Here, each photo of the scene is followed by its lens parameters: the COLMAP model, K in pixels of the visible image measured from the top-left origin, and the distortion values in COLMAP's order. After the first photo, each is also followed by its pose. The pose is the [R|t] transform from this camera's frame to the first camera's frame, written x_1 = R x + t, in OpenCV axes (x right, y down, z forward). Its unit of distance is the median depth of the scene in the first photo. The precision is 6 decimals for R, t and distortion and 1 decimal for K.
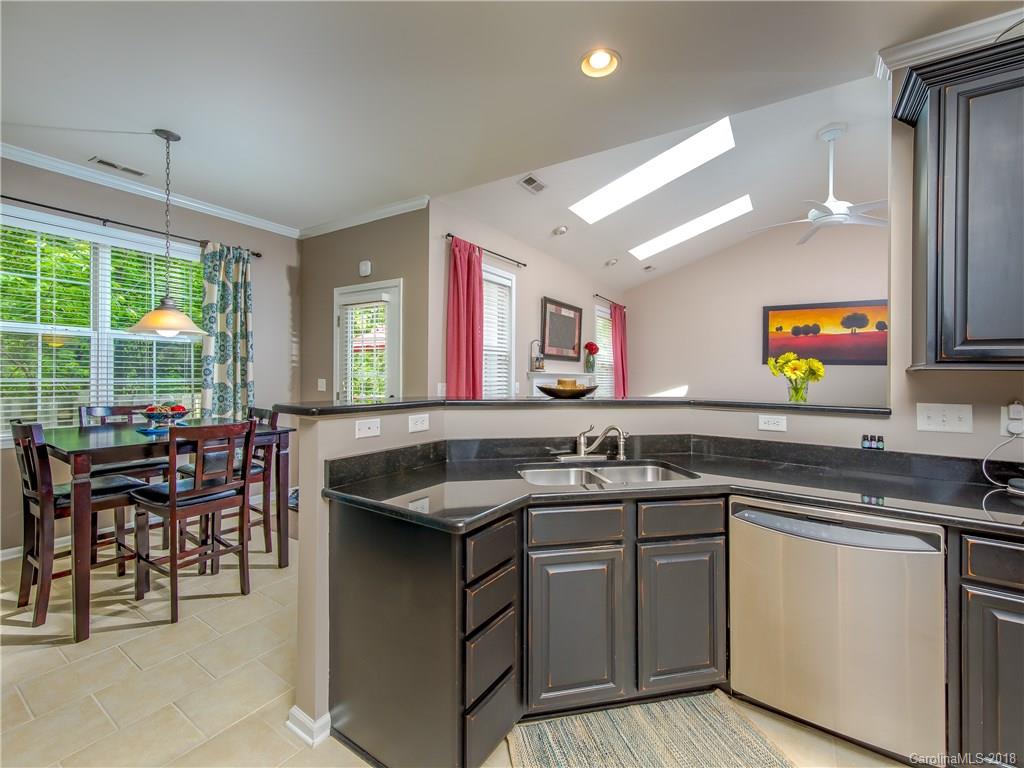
lens RADIAL K [[435.8, 0, 514.5], [0, 435.8, 378.0], [0, 0, 1]] dist [0.011742, 0.000008]
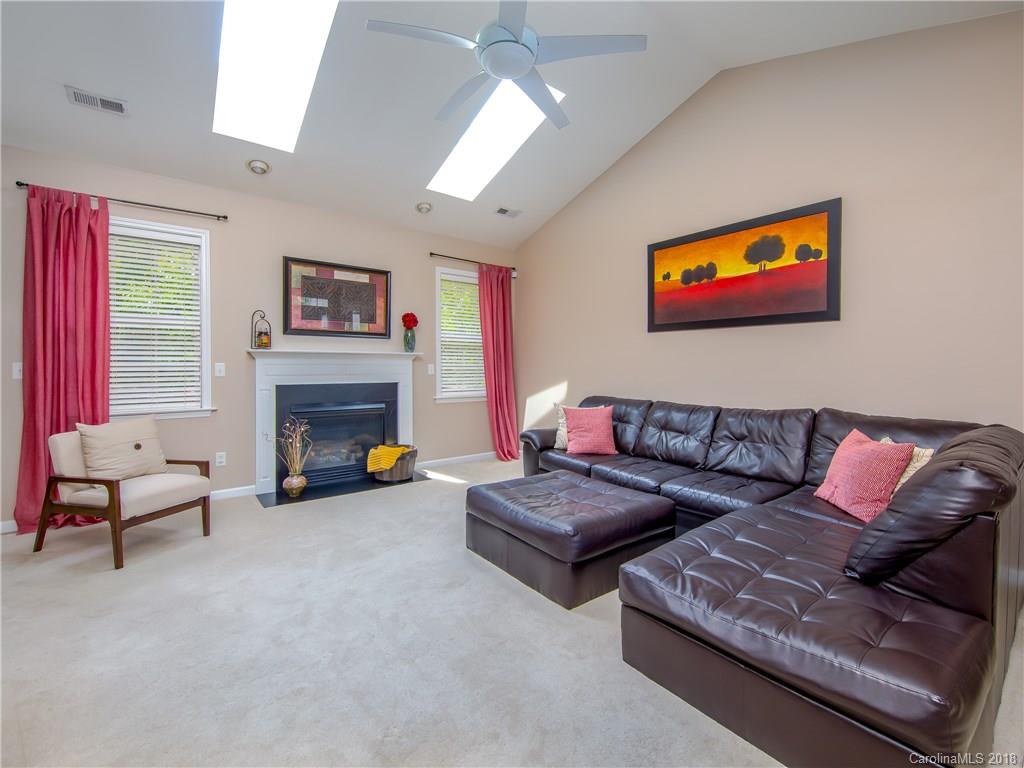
lens RADIAL K [[433.7, 0, 510.6], [0, 433.7, 374.9], [0, 0, 1]] dist [-0.016768, -0.000418]
pose [[0.940425, -0.007915, -0.339909, 0.649378], [0.008710, 0.999962, 0.000814, 0.031936], [0.339890, -0.003726, 0.940458, 0.348359]]
